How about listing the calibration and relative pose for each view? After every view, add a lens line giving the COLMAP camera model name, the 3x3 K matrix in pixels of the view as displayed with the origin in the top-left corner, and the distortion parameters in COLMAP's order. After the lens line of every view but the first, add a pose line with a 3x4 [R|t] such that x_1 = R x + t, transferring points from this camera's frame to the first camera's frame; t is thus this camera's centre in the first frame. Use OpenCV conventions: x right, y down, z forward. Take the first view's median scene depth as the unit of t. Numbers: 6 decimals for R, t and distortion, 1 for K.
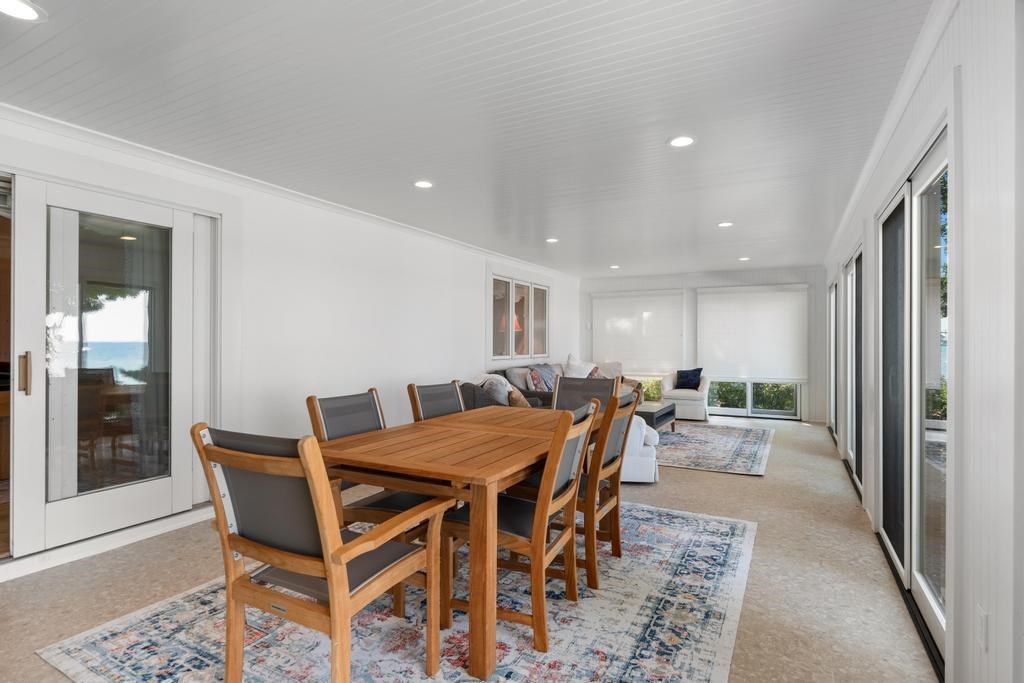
lens RADIAL K [[528.1, 0, 511.2], [0, 528.1, 339.9], [0, 0, 1]] dist [-0.002918, -0.000208]
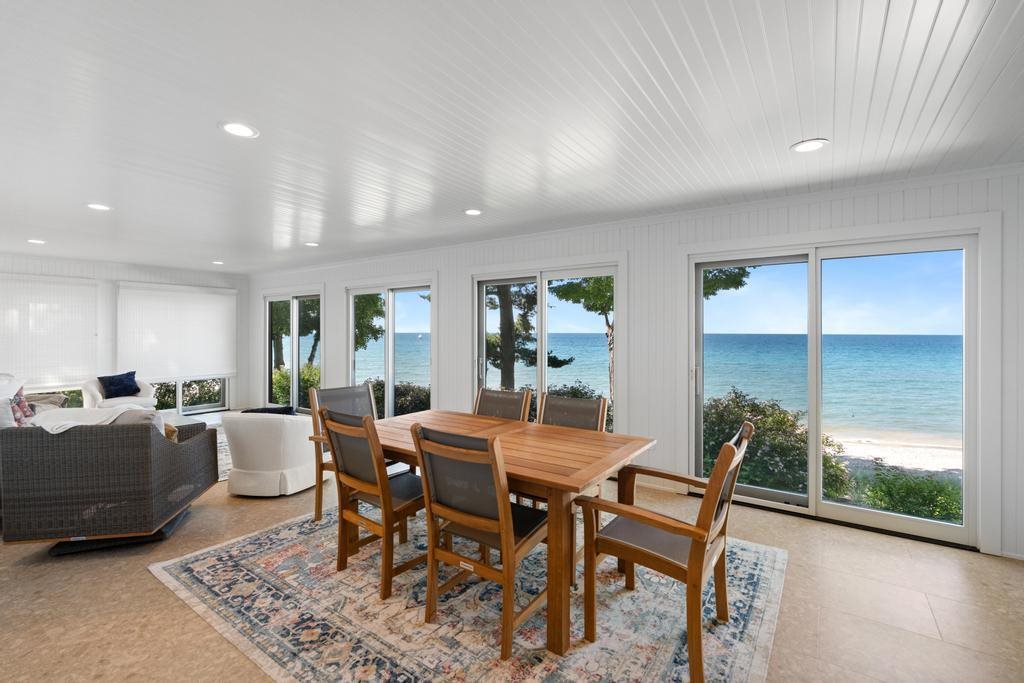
lens RADIAL K [[458.7, 0, 507.9], [0, 458.7, 336.5], [0, 0, 1]] dist [-0.003634, -0.000032]
pose [[0.116177, -0.010770, 0.993170, -0.351426], [-0.004116, 0.999927, 0.011325, -0.018168], [-0.993220, -0.005404, 0.116124, 0.292724]]
